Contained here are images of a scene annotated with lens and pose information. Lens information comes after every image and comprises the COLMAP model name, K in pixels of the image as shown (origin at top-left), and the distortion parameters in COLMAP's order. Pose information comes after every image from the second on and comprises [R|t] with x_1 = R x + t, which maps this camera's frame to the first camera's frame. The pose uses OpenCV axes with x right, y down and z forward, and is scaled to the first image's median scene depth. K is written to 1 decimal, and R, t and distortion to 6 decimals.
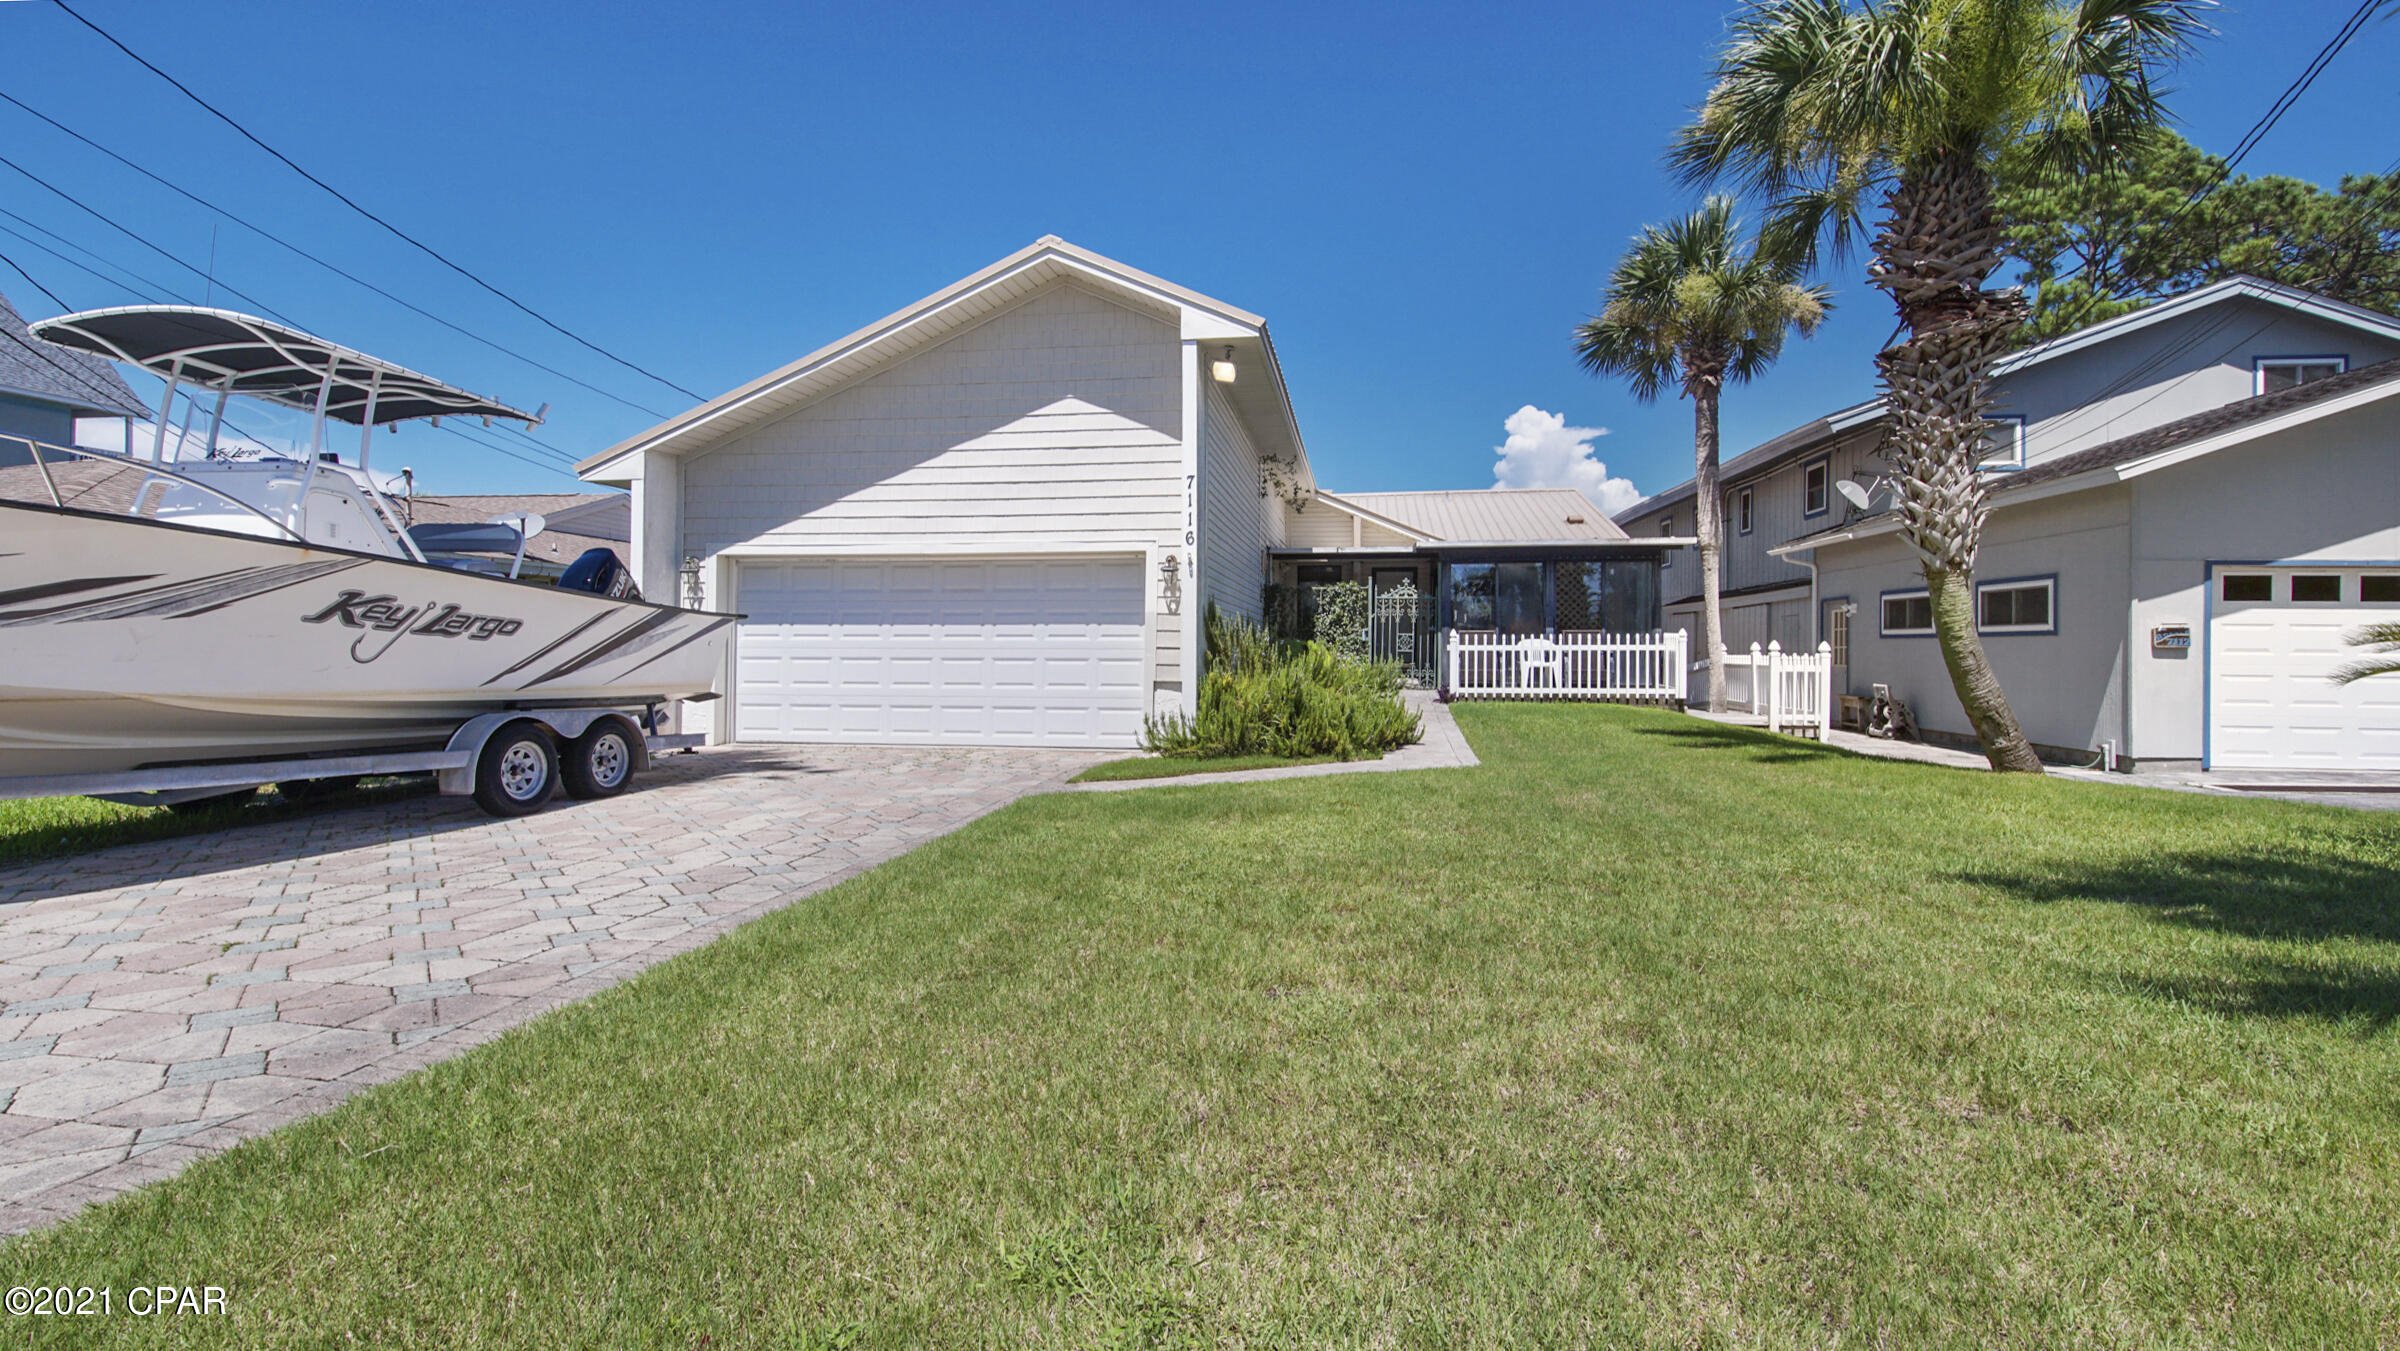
lens RADIAL K [[1082.8, 0, 1167.0], [0, 1082.8, 675.6], [0, 0, 1]] dist [0.038557, -0.000481]
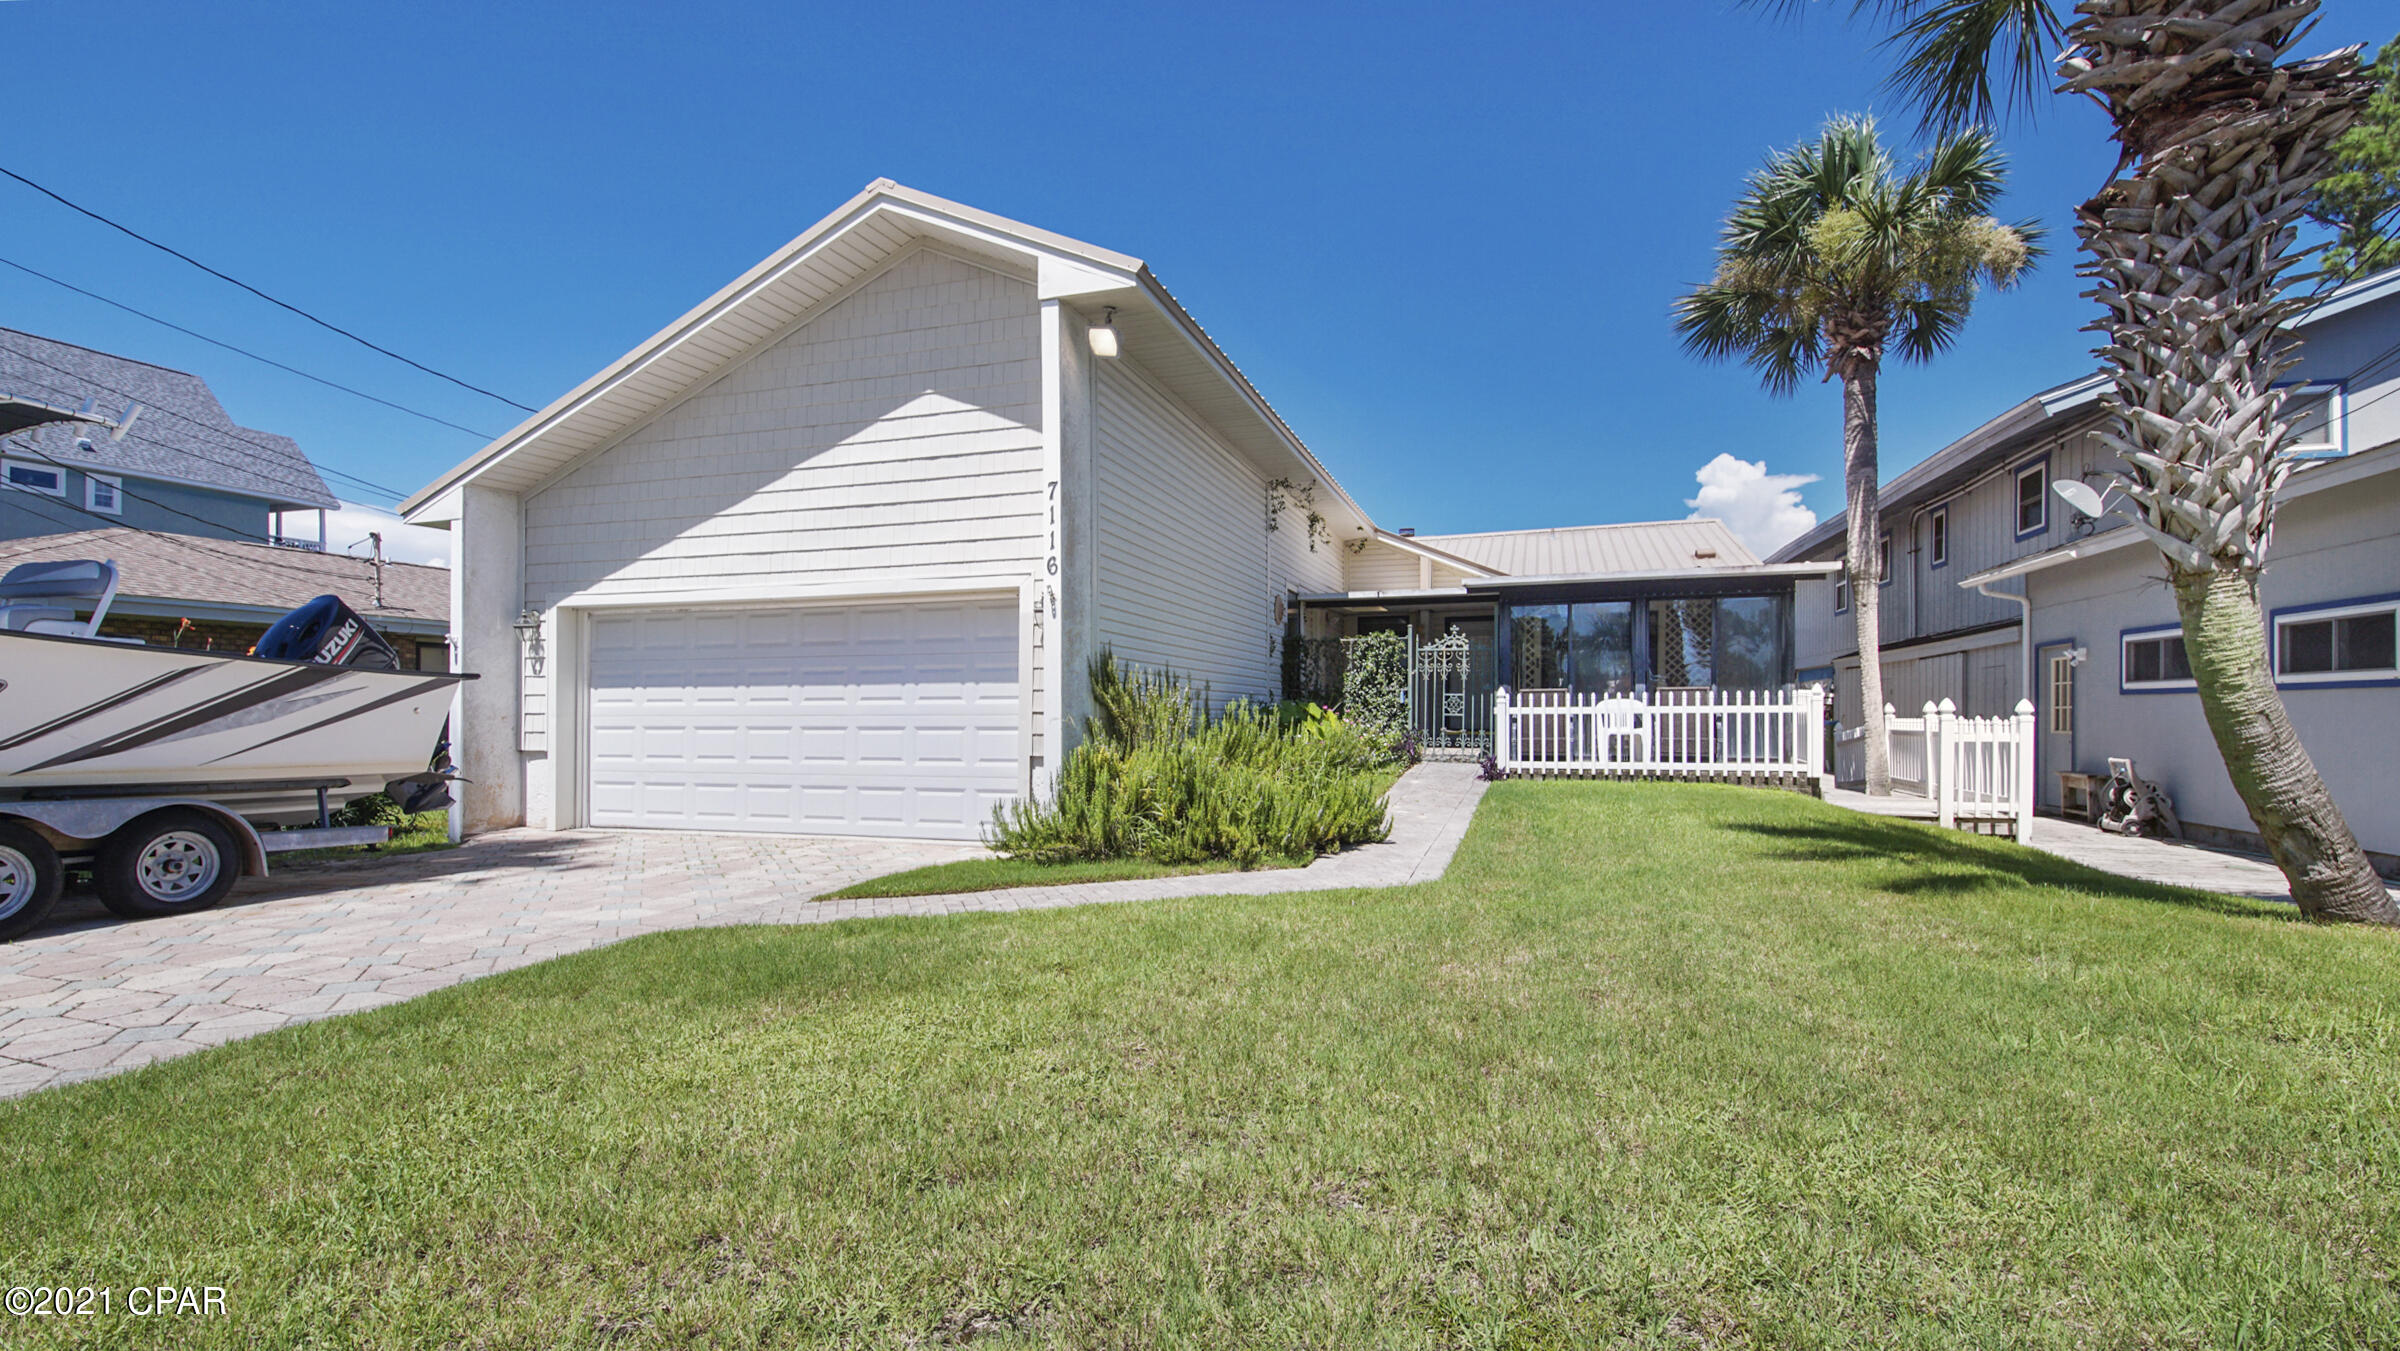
lens RADIAL K [[1014.0, 0, 1199.6], [0, 1014.0, 738.7], [0, 0, 1]] dist [0.031425, -0.011230]
pose [[0.985414, -0.001065, -0.170170, 0.213873], [0.000989, 0.999999, -0.000534, -0.006474], [0.170170, 0.000358, 0.985415, 0.292030]]
